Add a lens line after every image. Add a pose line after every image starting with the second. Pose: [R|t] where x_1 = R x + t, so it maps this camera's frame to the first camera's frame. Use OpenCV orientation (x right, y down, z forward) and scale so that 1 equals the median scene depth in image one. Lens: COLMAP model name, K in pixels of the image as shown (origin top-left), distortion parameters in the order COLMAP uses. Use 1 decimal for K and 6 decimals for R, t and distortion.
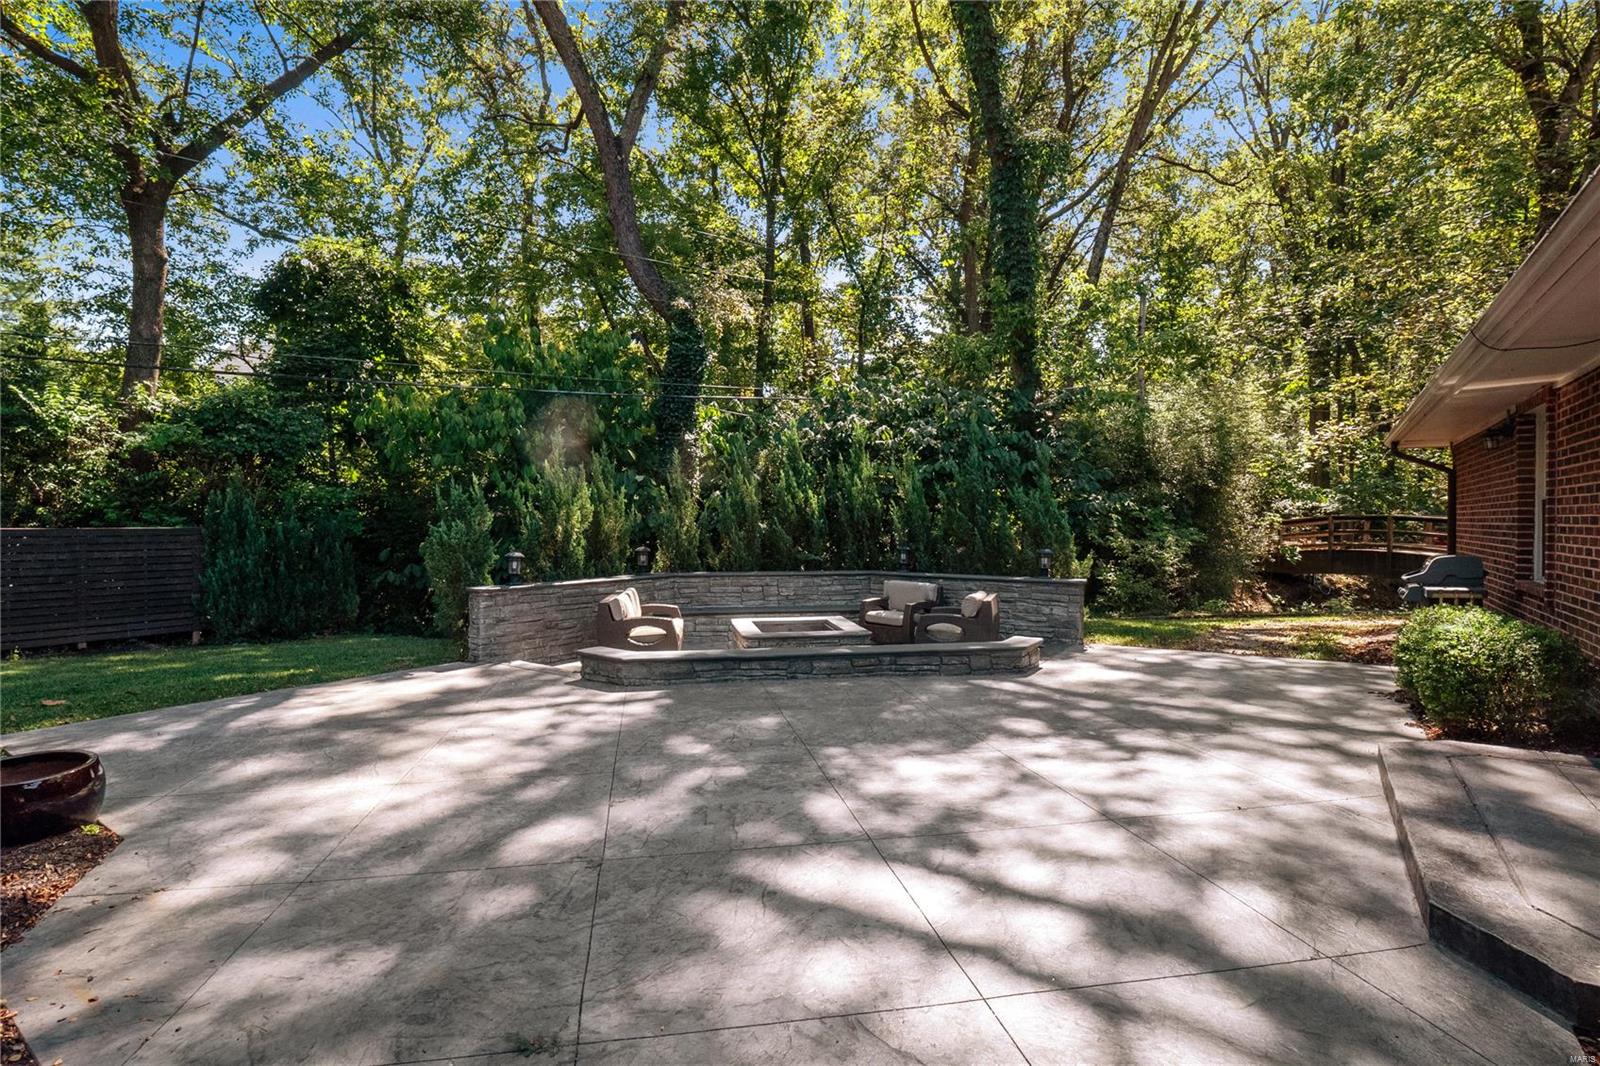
lens RADIAL K [[741.6, 0, 801.9], [0, 741.6, 528.3], [0, 0, 1]] dist [-0.001235, -0.001453]
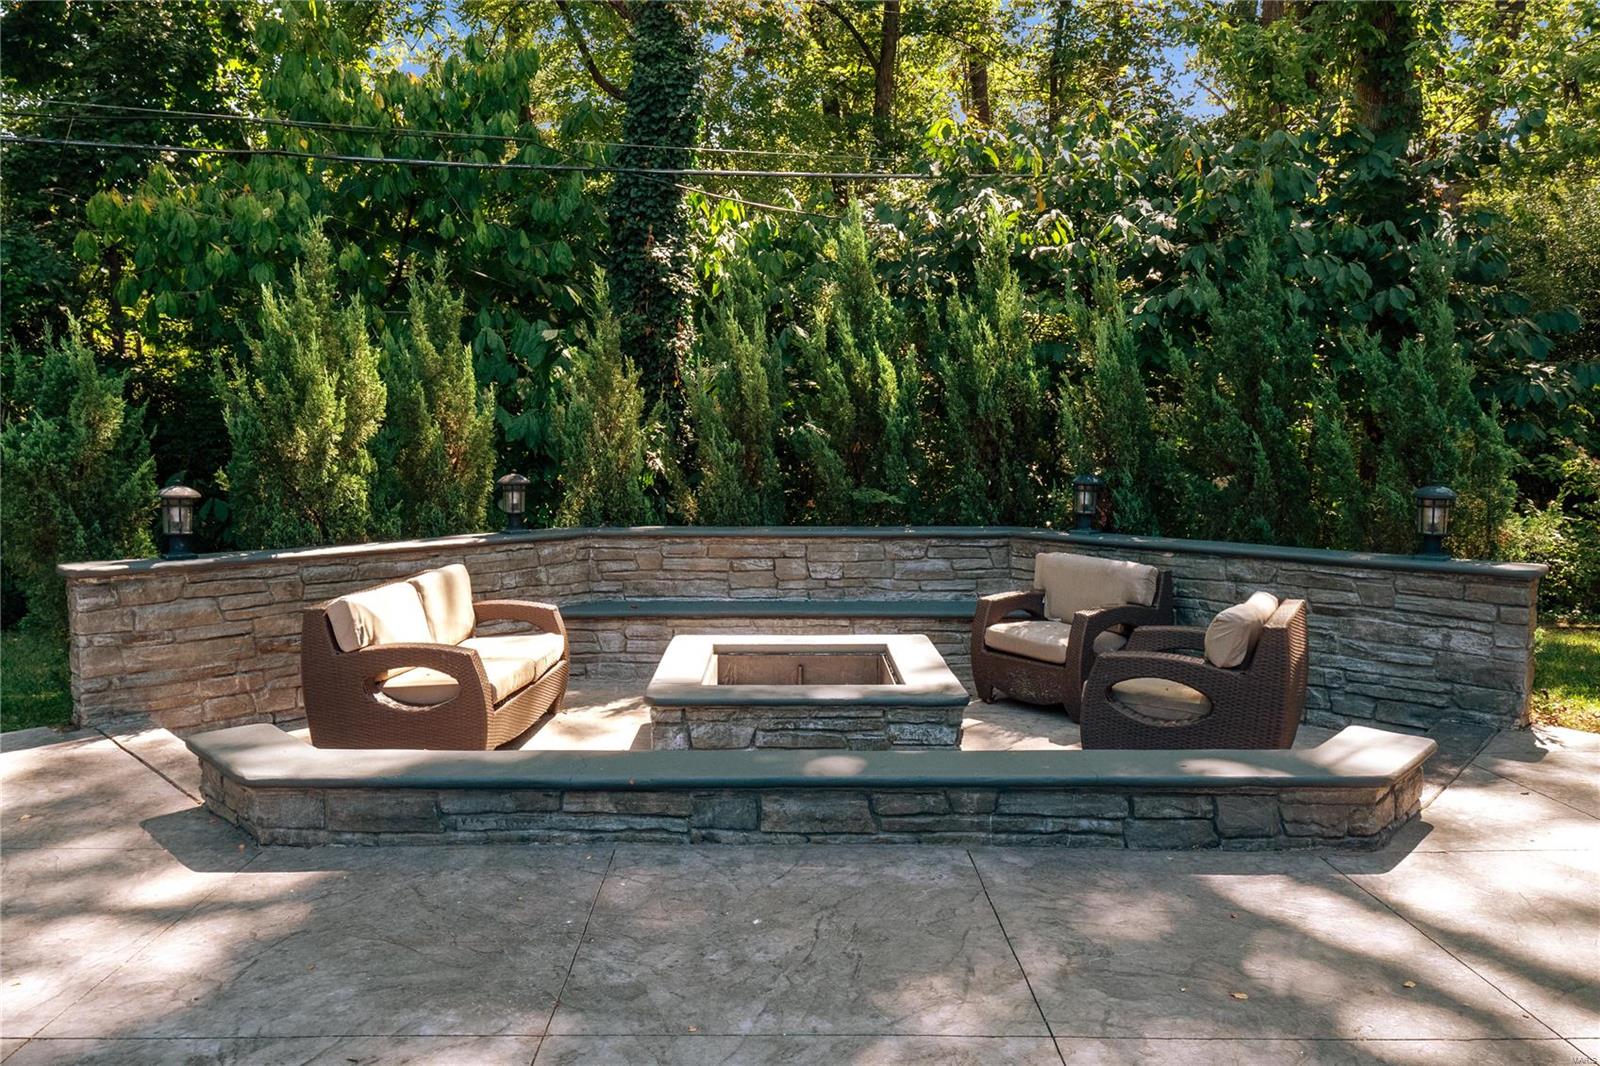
lens RADIAL K [[1124.2, 0, 793.5], [0, 1124.2, 536.8], [0, 0, 1]] dist [0.003703, -0.003456]
pose [[0.985984, 0.015322, -0.166135, 0.075399], [-0.001063, 0.996331, 0.085578, 0.003020], [0.166837, -0.084202, 0.982383, 0.296485]]
